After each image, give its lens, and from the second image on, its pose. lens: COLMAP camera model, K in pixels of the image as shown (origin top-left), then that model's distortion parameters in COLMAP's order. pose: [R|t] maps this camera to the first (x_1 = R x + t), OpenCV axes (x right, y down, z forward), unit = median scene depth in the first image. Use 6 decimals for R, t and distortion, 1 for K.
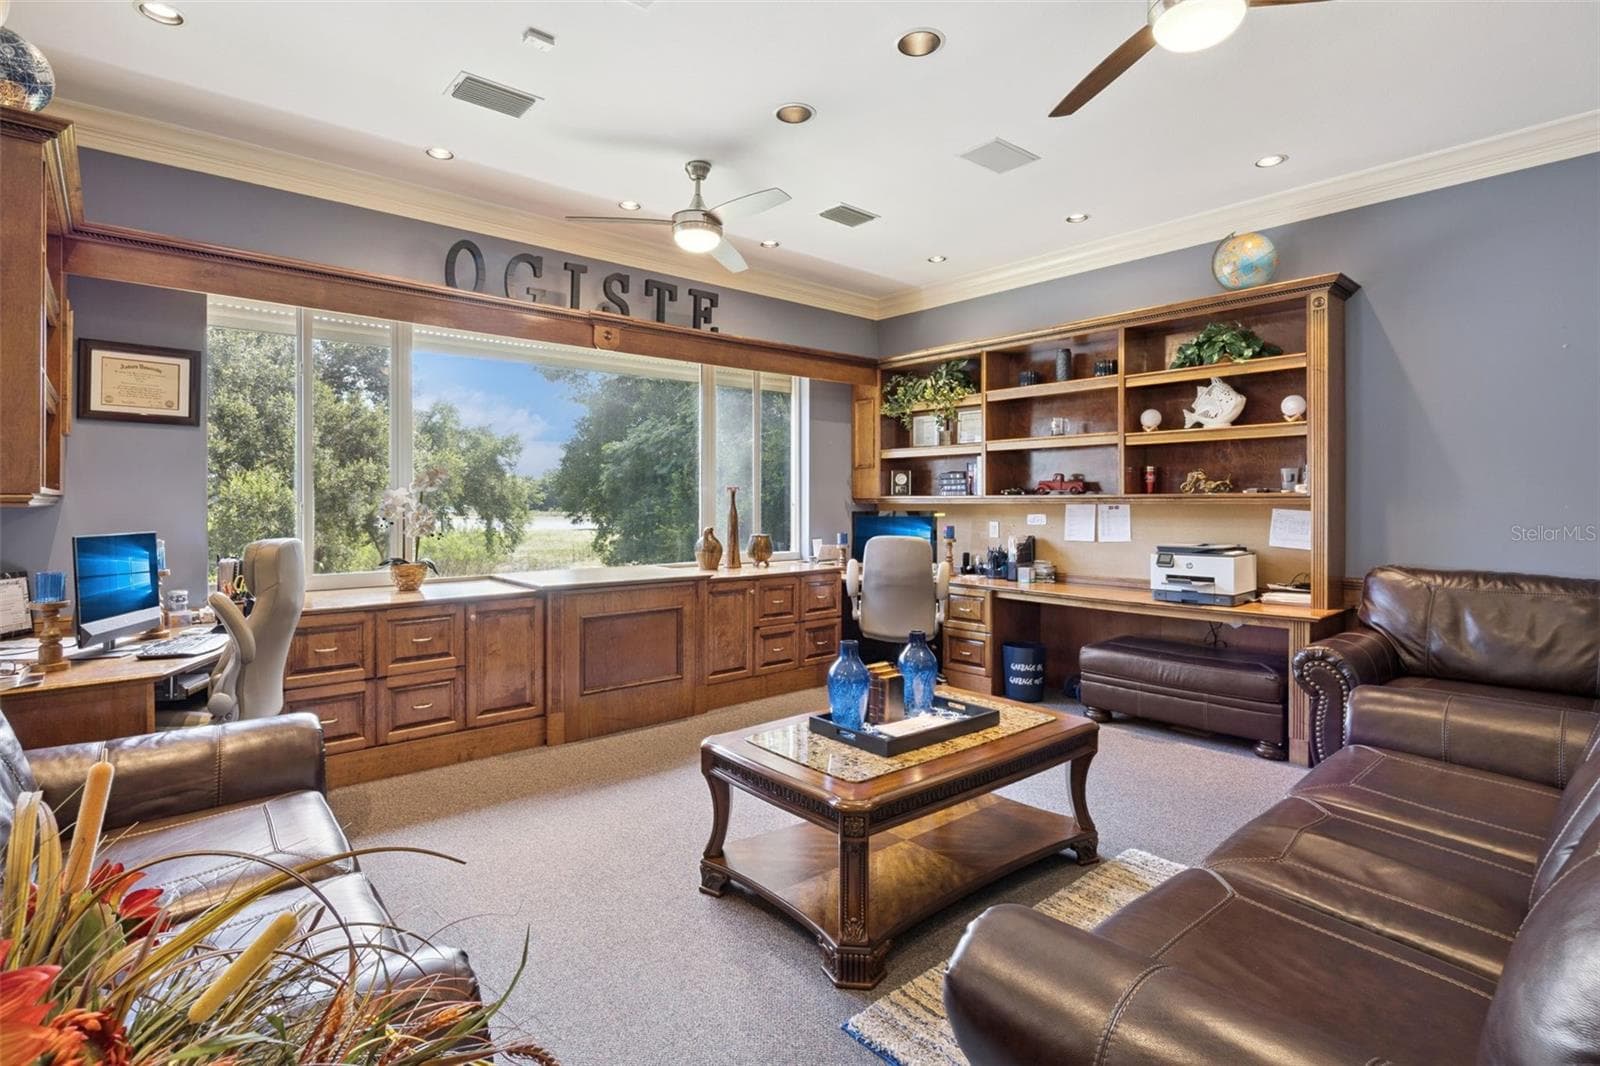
lens RADIAL K [[782.4, 0, 797.2], [0, 782.4, 512.6], [0, 0, 1]] dist [-0.001779, -0.000137]
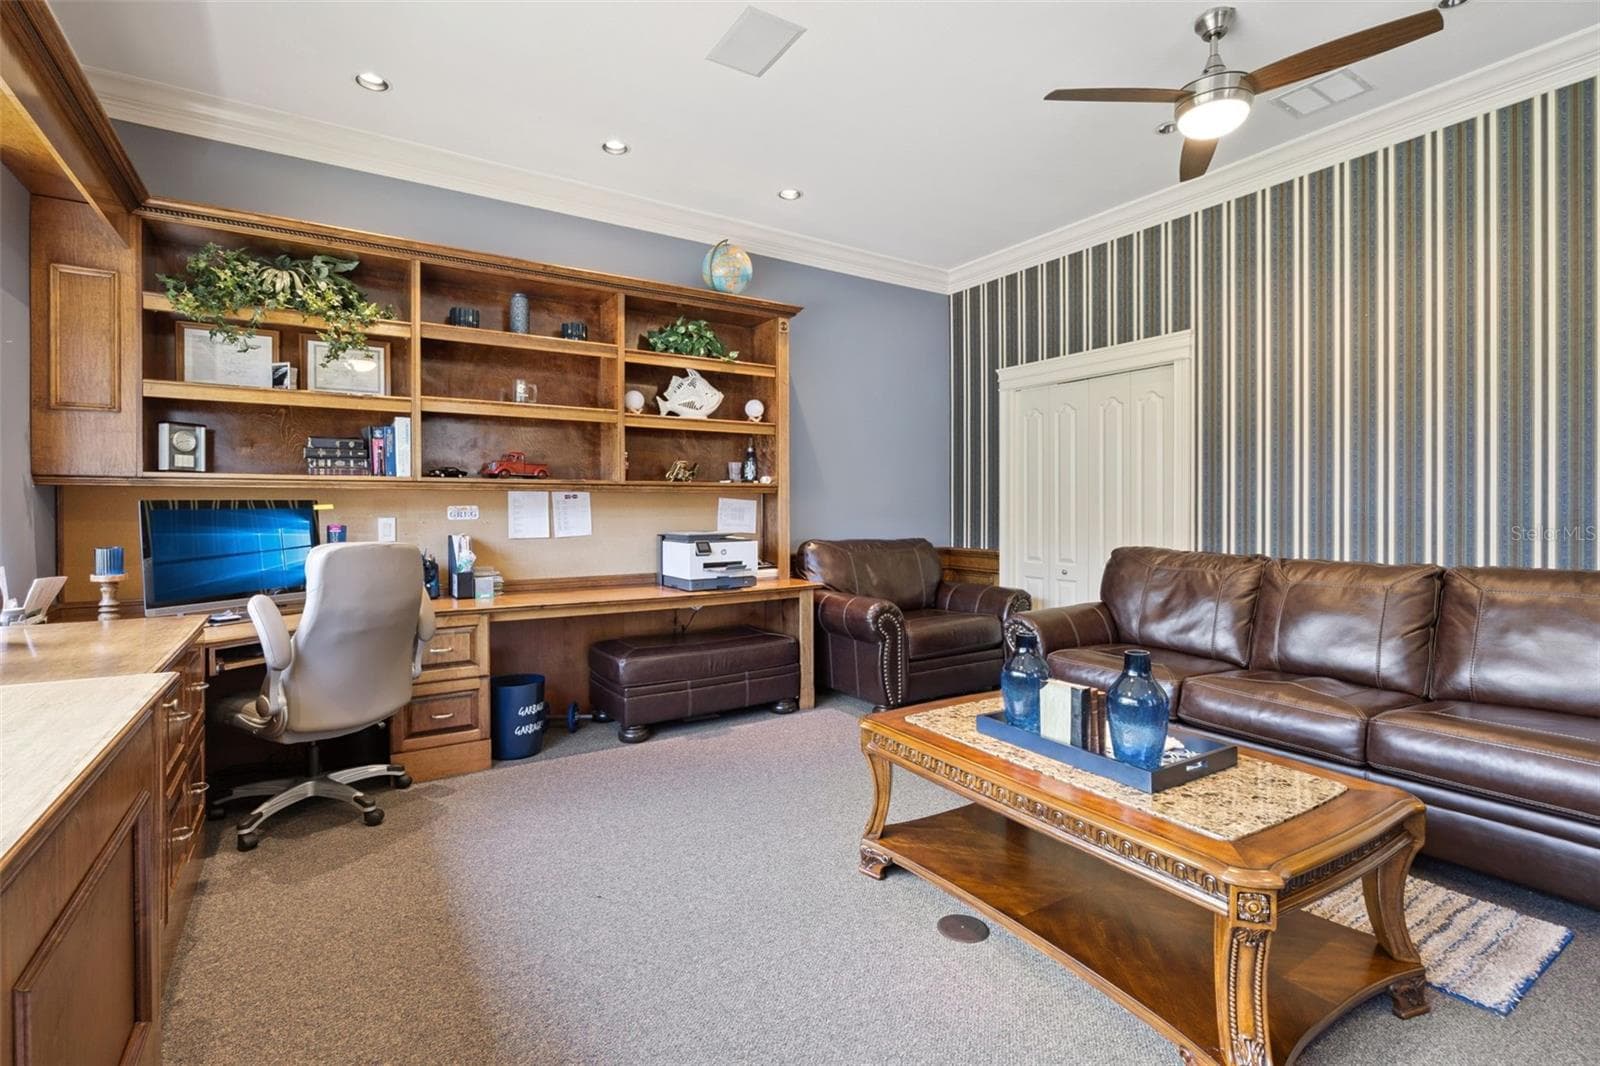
lens RADIAL K [[735.6, 0, 797.5], [0, 735.6, 515.4], [0, 0, 1]] dist [-0.001188, -0.000130]
pose [[0.149407, -0.009604, 0.988729, -0.396182], [0.016400, 0.999839, 0.007234, 0.014003], [-0.988640, 0.015134, 0.149541, 0.702574]]
